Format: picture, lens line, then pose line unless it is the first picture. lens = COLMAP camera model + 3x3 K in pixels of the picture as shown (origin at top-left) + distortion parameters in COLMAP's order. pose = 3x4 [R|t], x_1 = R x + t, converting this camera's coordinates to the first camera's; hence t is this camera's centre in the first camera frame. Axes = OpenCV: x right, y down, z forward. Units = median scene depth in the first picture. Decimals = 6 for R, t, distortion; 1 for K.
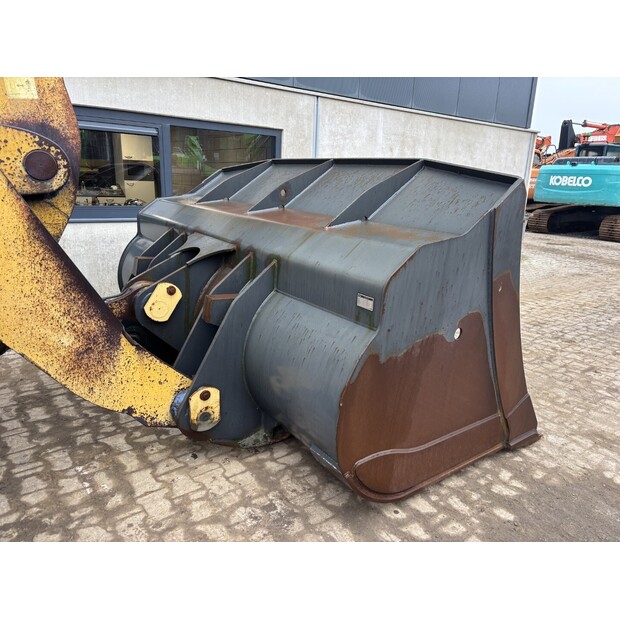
lens RADIAL K [[468.0, 0, 314.2], [0, 468.0, 313.7], [0, 0, 1]] dist [0.055033, -0.062602]
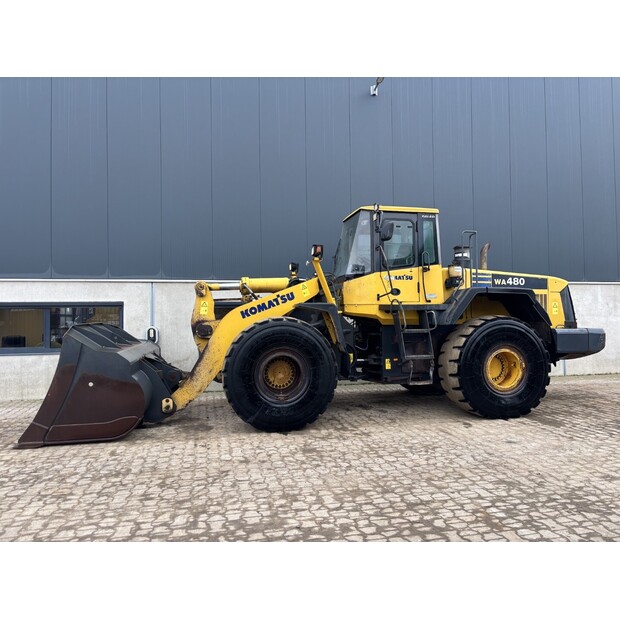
lens RADIAL K [[468.0, 0, 311.5], [0, 468.0, 304.6], [0, 0, 1]] dist [0.055033, -0.062602]
pose [[0.906112, -0.060224, -0.418730, -0.309420], [-0.071605, 0.953699, -0.292114, 0.773978], [0.416935, 0.294671, 0.859845, -3.008648]]
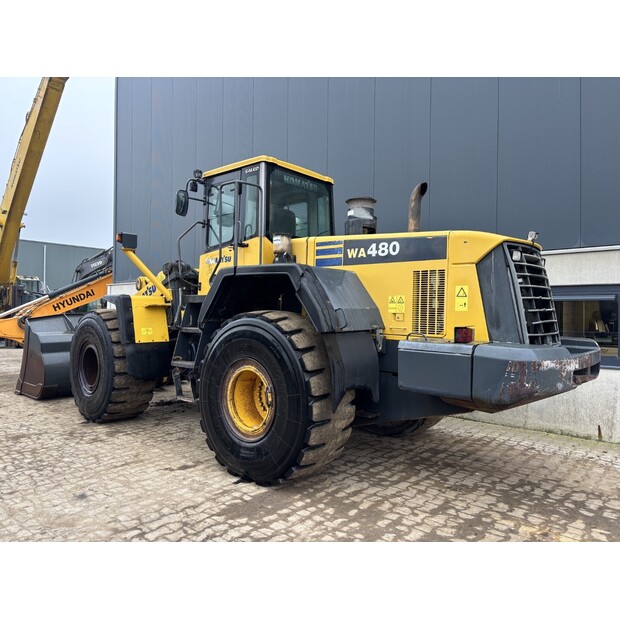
lens RADIAL K [[468.0, 0, 300.6], [0, 468.0, 306.1], [0, 0, 1]] dist [0.055033, -0.062602]
pose [[0.179246, -0.051153, -0.982474, 1.413493], [-0.272771, 0.956911, -0.099587, -0.037206], [0.945234, 0.285841, 0.157569, 0.083130]]
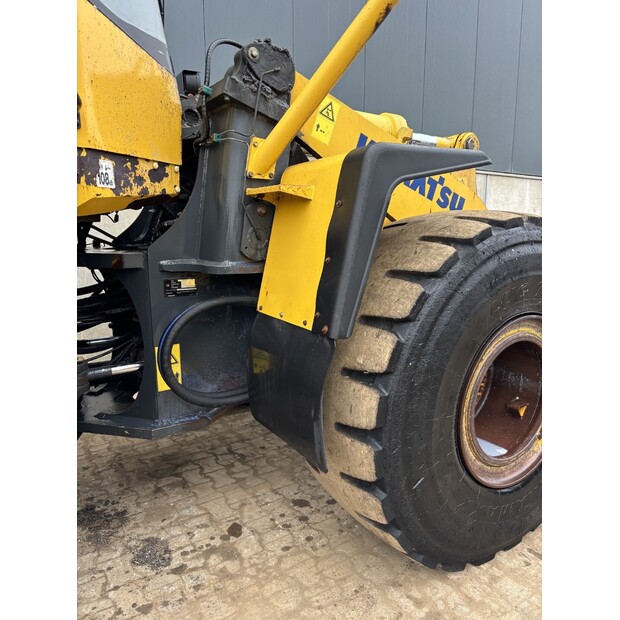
lens RADIAL K [[468.0, 0, 312.1], [0, 468.0, 310.7], [0, 0, 1]] dist [0.055033, -0.062602]
pose [[0.996407, -0.021846, -0.081831, -0.893638], [0.012665, 0.993731, -0.111078, 0.114798], [0.083745, 0.109643, 0.990437, -0.670778]]
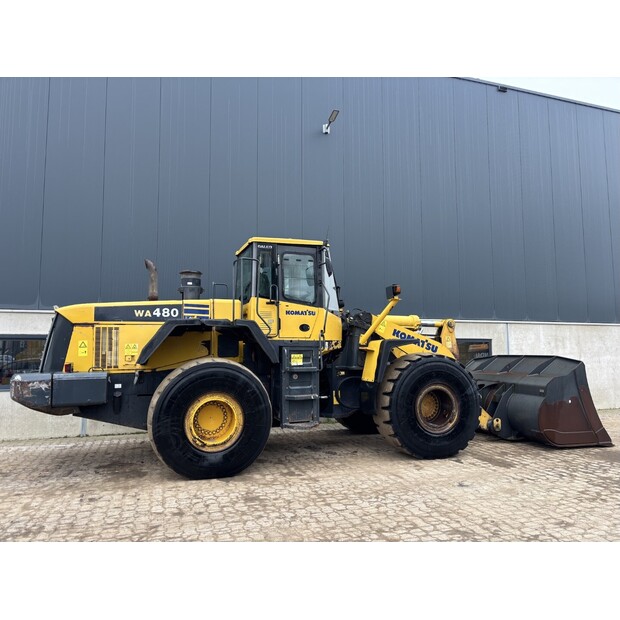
lens RADIAL K [[468.0, 0, 306.7], [0, 468.0, 310.7], [0, 0, 1]] dist [0.055033, -0.062602]
pose [[0.941686, -0.070239, -0.329081, -0.338463], [-0.055540, 0.932114, -0.357881, 0.737236], [0.331879, 0.355289, 0.873857, -2.887522]]
